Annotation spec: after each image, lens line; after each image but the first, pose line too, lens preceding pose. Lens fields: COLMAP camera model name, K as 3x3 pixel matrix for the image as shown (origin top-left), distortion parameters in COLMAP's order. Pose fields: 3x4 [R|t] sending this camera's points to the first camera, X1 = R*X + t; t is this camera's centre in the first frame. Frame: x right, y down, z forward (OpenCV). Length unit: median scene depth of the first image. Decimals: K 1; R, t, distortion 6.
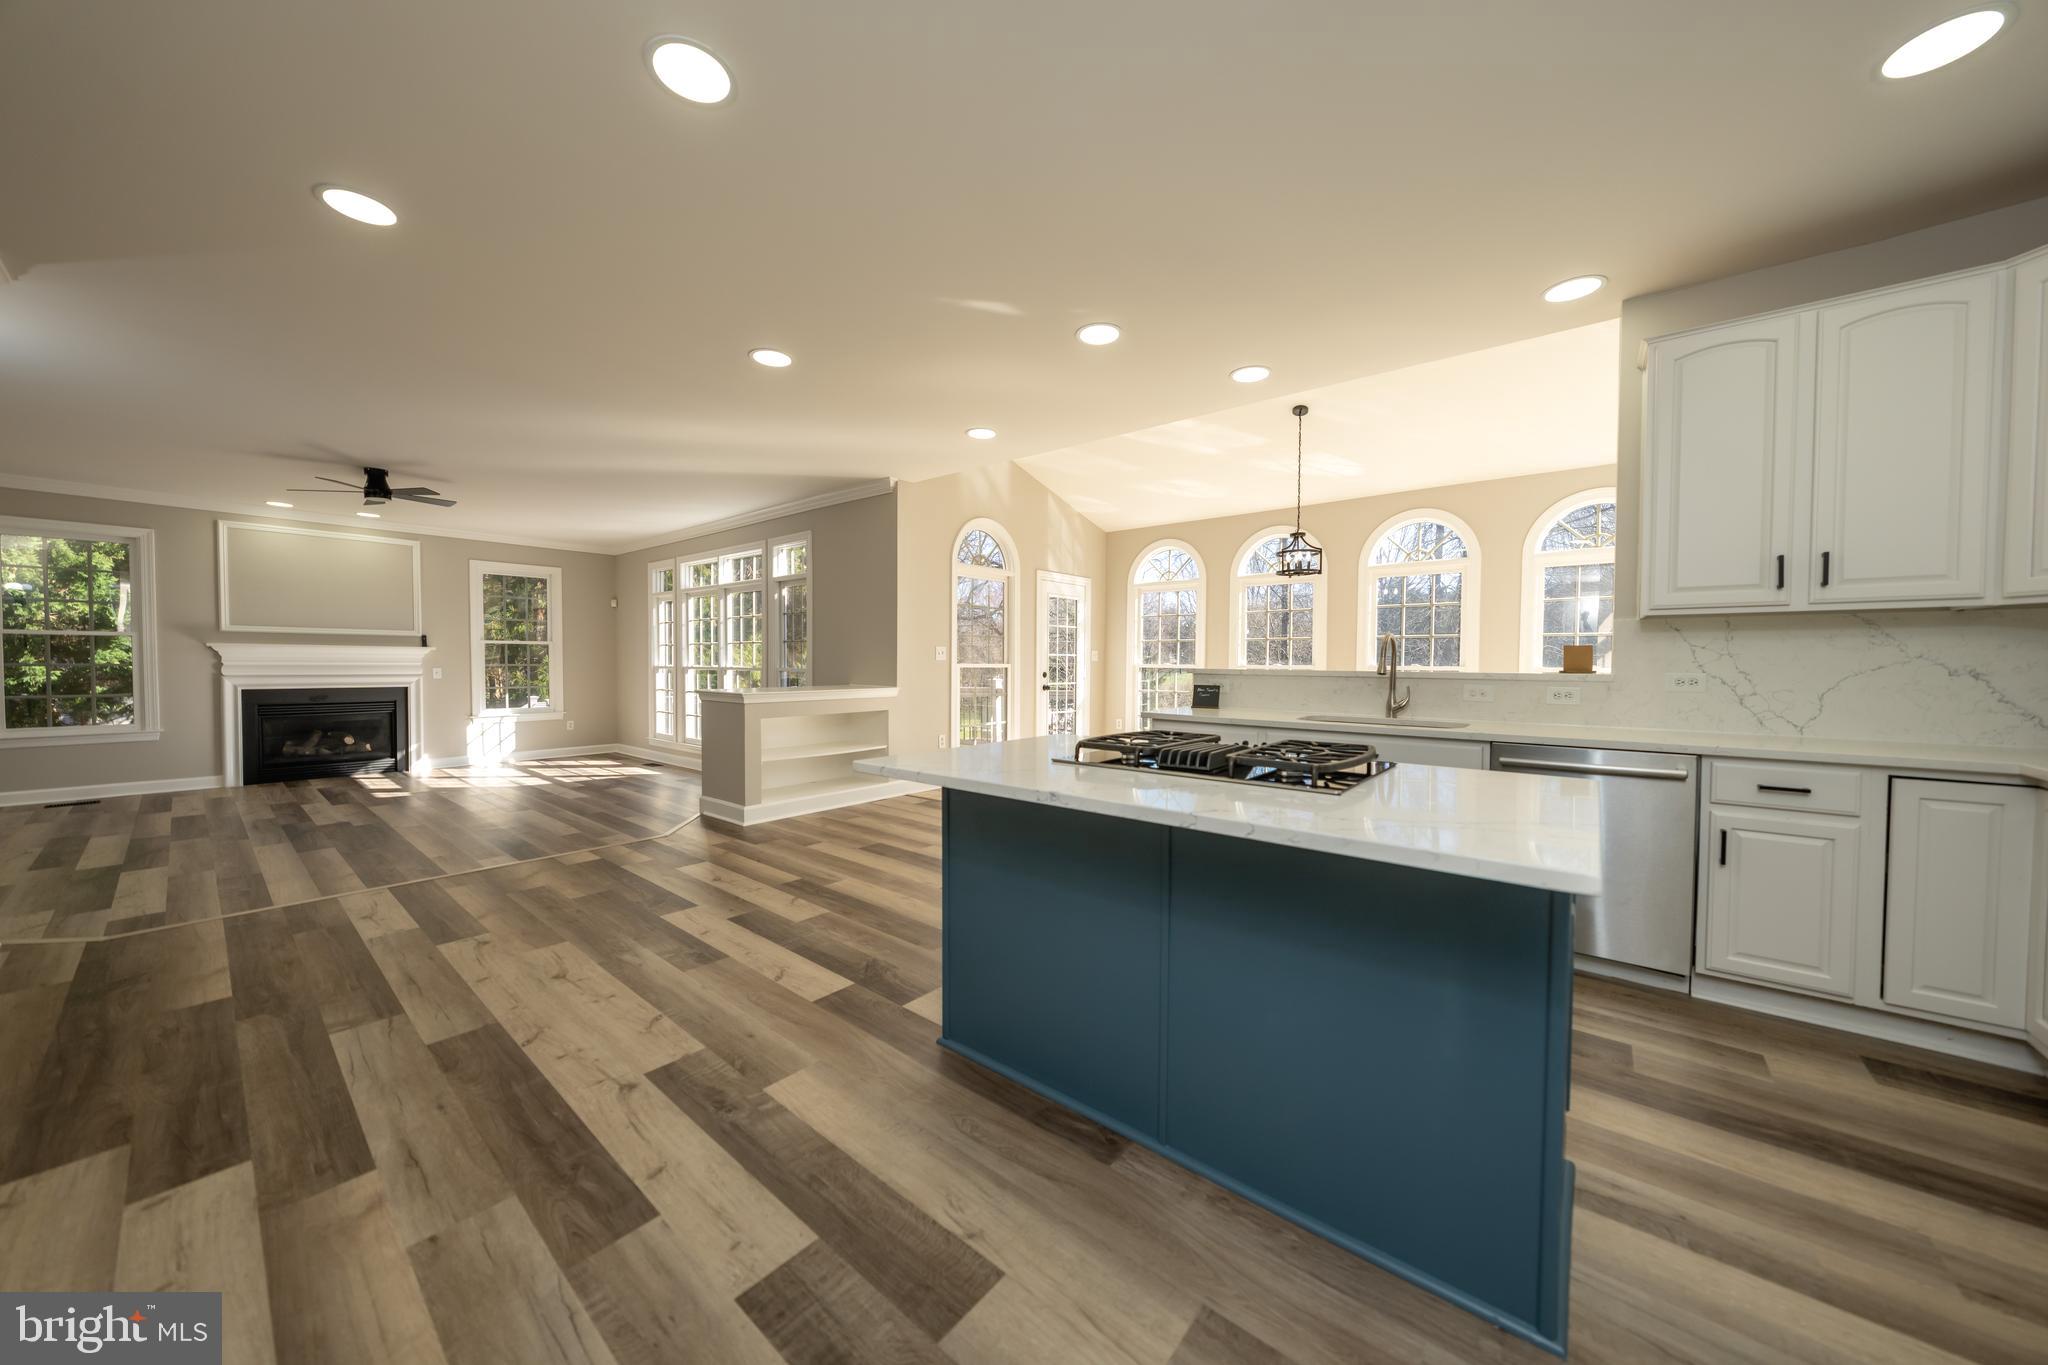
lens RADIAL K [[691.9, 0, 1028.5], [0, 691.9, 679.8], [0, 0, 1]] dist [-0.005703, 0.001321]
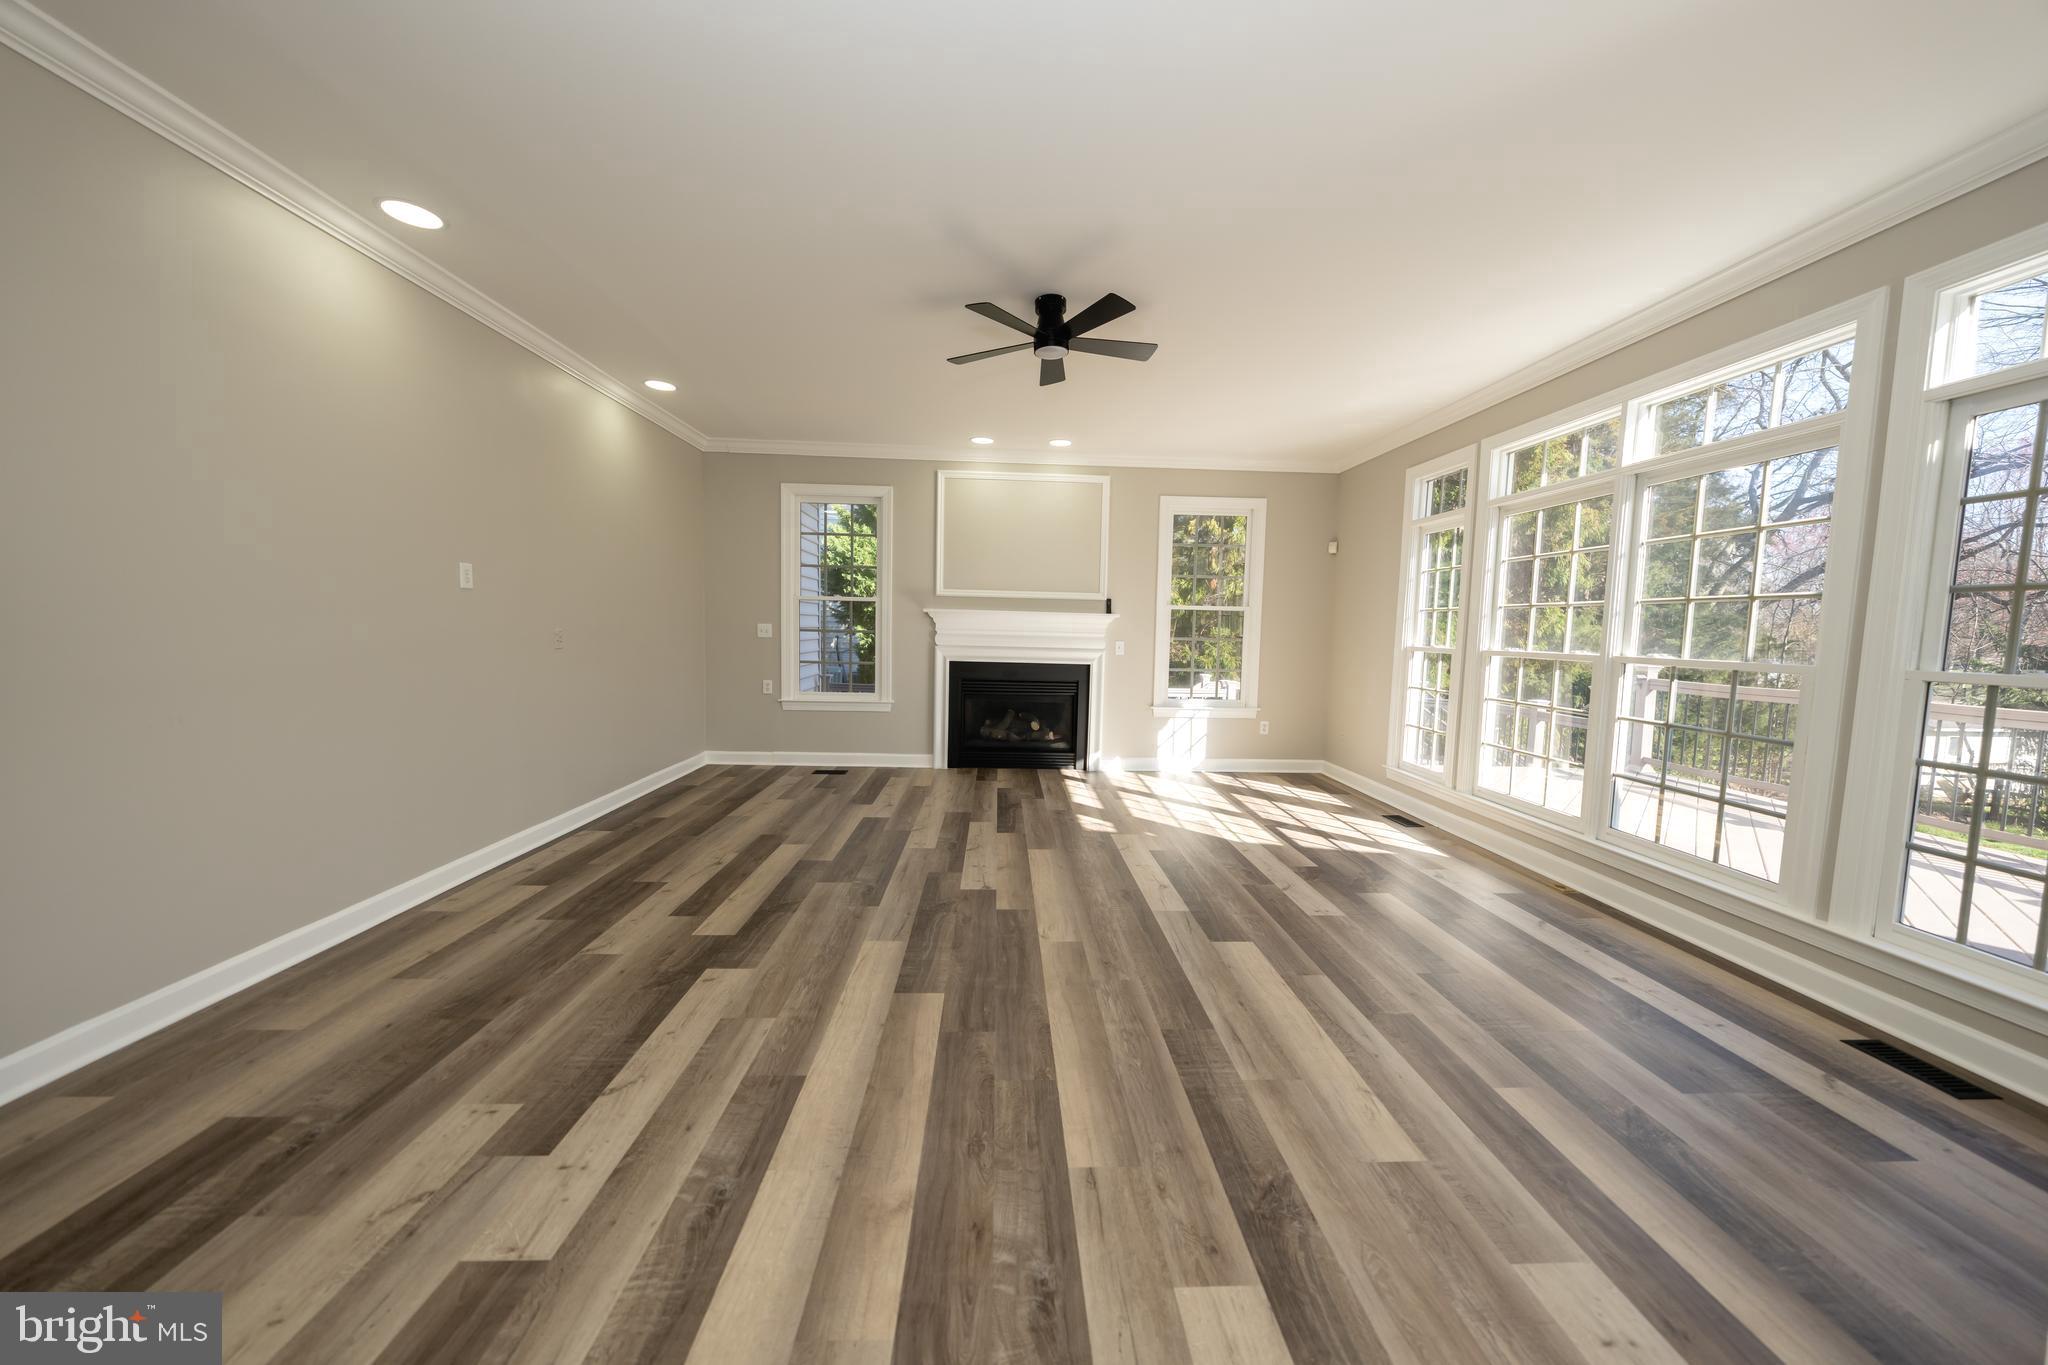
lens RADIAL K [[691.9, 0, 1028.5], [0, 691.9, 679.8], [0, 0, 1]] dist [-0.005703, 0.001321]
pose [[0.663677, 0.067659, -0.744953, -1.074006], [-0.039576, 0.997682, 0.055354, -0.039837], [0.746971, -0.007255, 0.664817, 1.267142]]
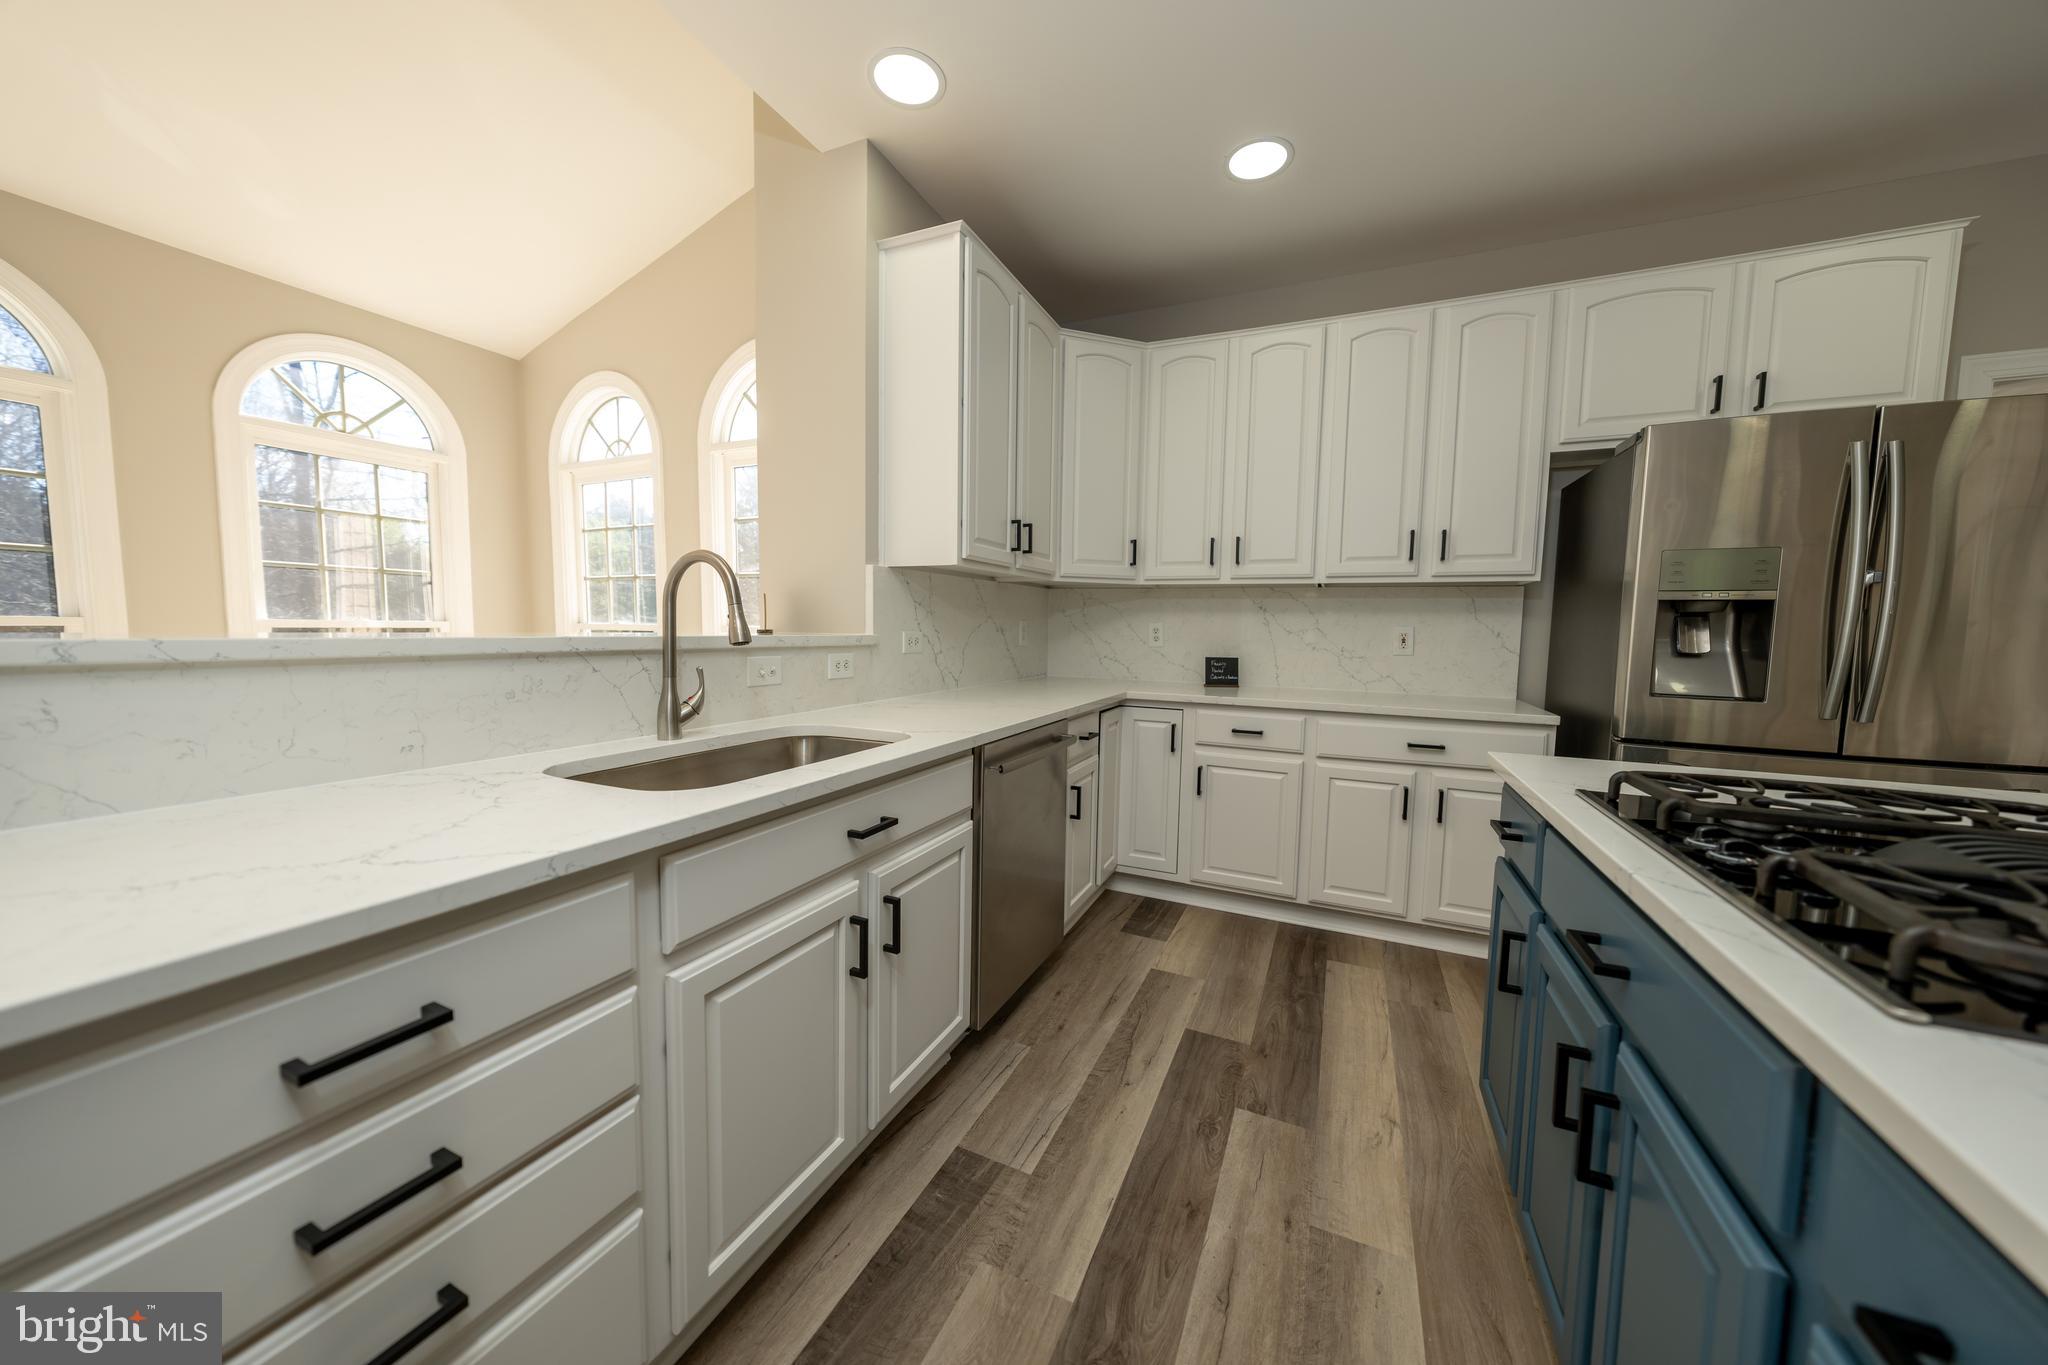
lens RADIAL K [[690.7, 0, 1028.9], [0, 690.7, 679.6], [0, 0, 1]] dist [-0.005438, 0.001160]
pose [[-0.255878, -0.084942, 0.962970, 0.045394], [0.009214, 0.995873, 0.090292, -0.028699], [-0.966665, 0.031976, -0.254039, 1.140360]]
